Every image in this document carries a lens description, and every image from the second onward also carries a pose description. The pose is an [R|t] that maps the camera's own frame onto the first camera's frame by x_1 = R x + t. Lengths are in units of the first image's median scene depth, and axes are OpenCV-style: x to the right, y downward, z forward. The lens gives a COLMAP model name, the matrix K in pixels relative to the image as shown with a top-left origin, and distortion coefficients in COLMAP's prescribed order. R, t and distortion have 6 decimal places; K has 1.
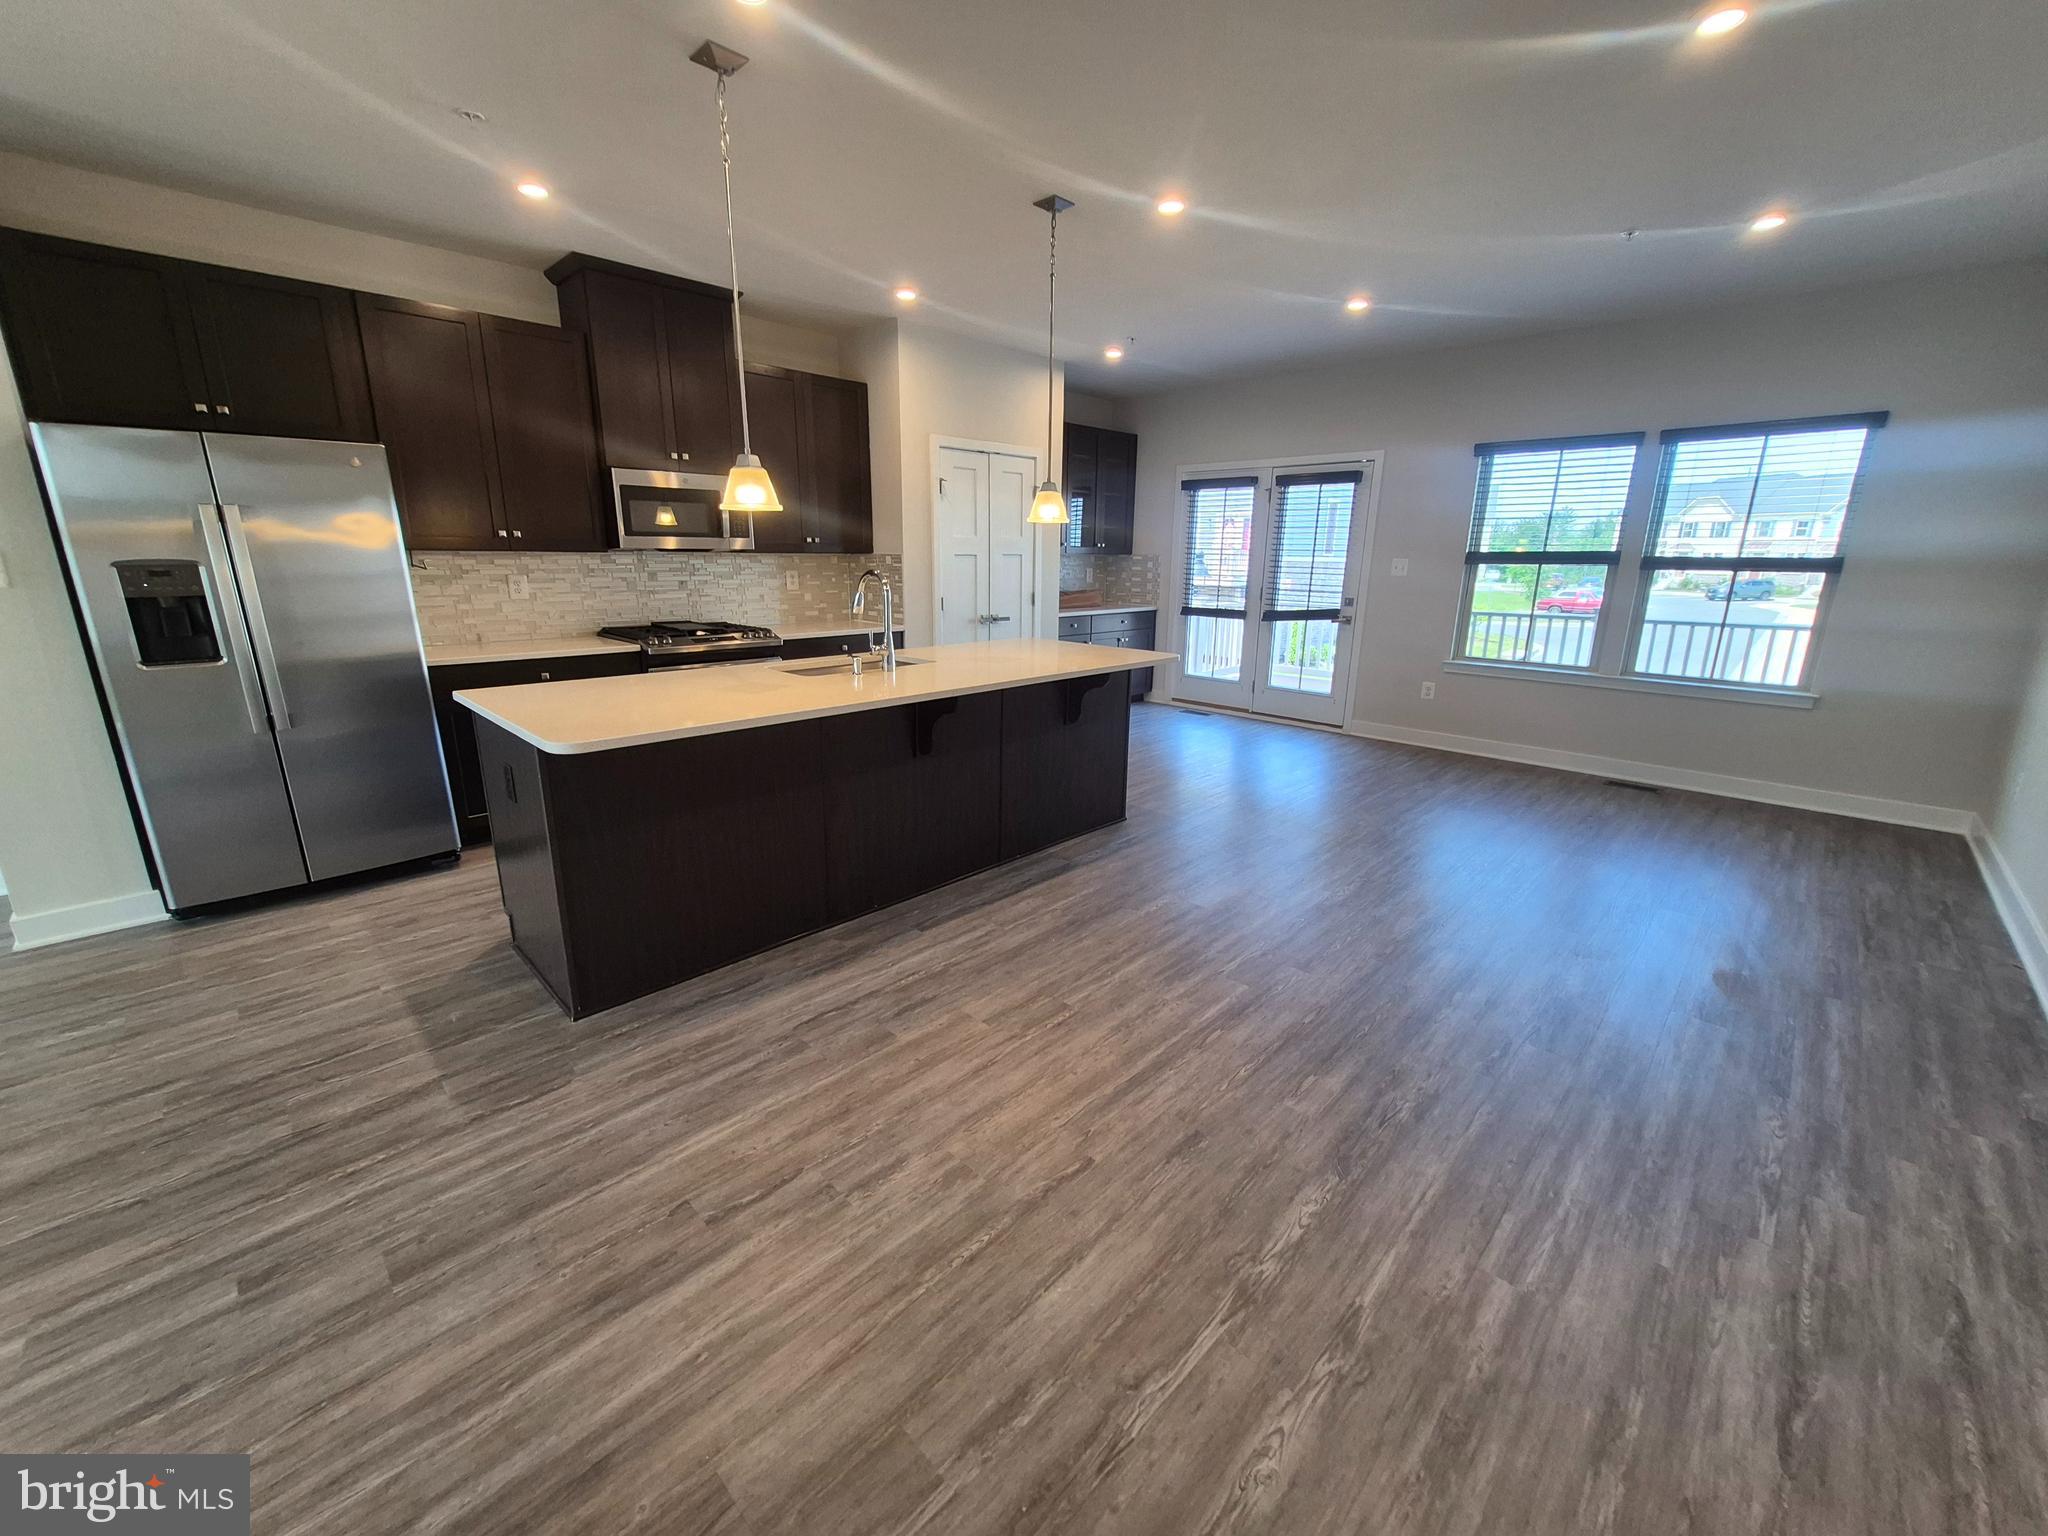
lens RADIAL K [[802.0, 0, 1013.4], [0, 802.0, 759.5], [0, 0, 1]] dist [-0.001558, -0.000425]
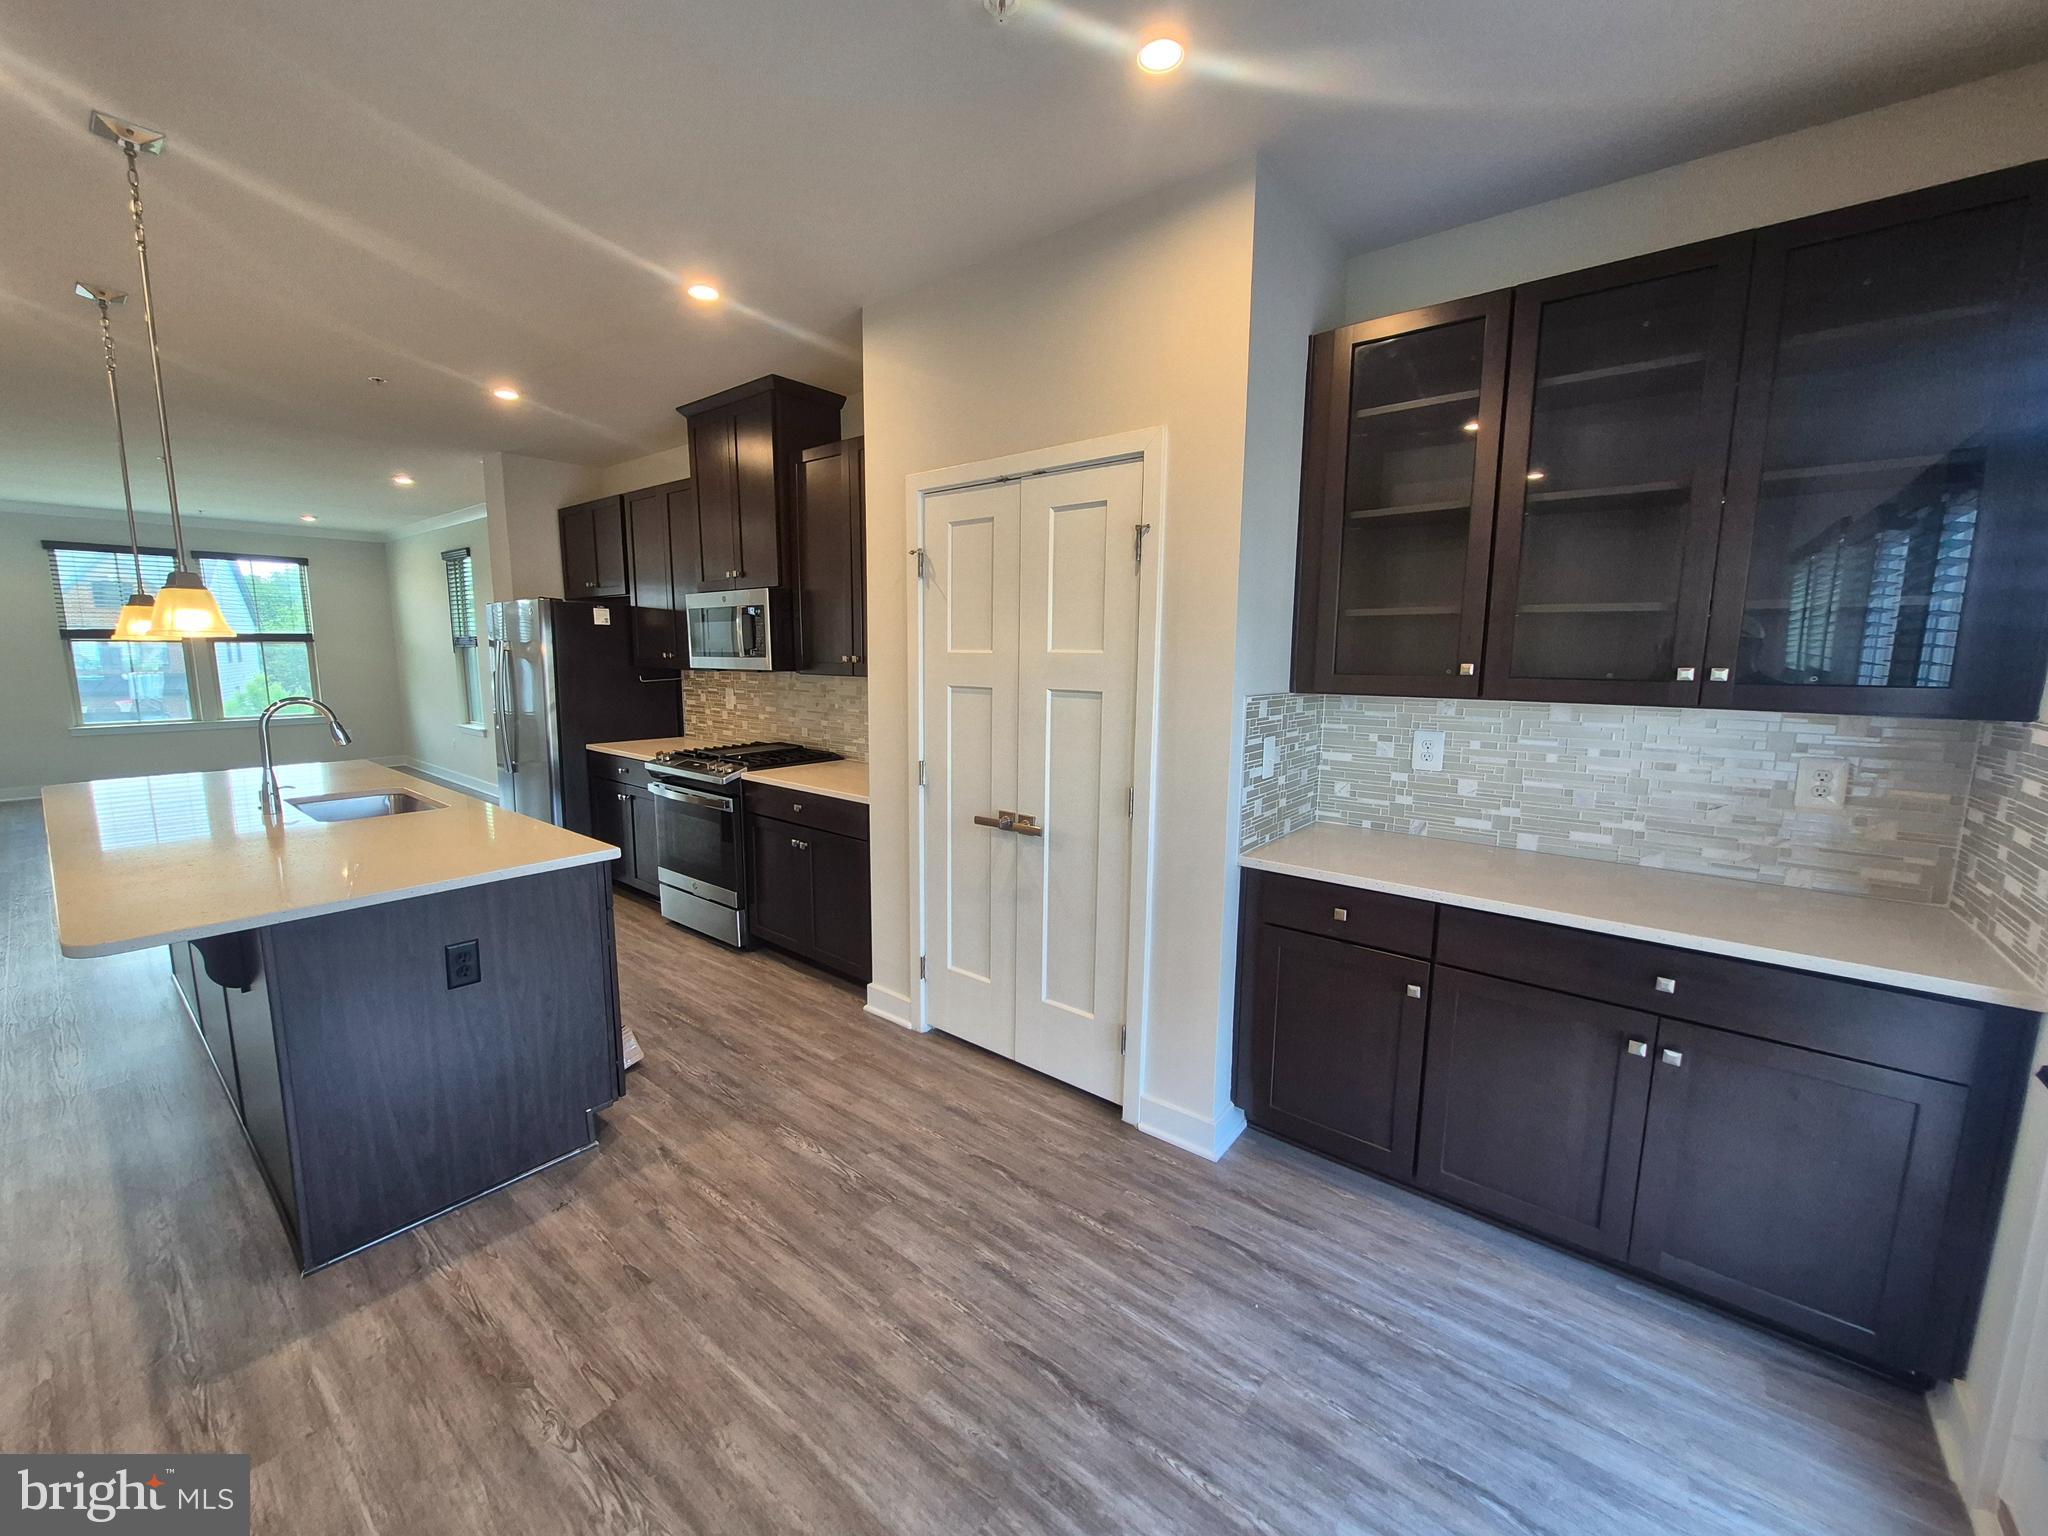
lens RADIAL K [[802.0, 0, 1026.7], [0, 802.0, 767.4], [0, 0, 1]] dist [-0.001558, -0.000425]
pose [[0.101397, 0.142011, -0.984658, 0.678101], [-0.253161, 0.960860, 0.112509, -0.409715], [0.962096, 0.237869, 0.133380, 1.466182]]
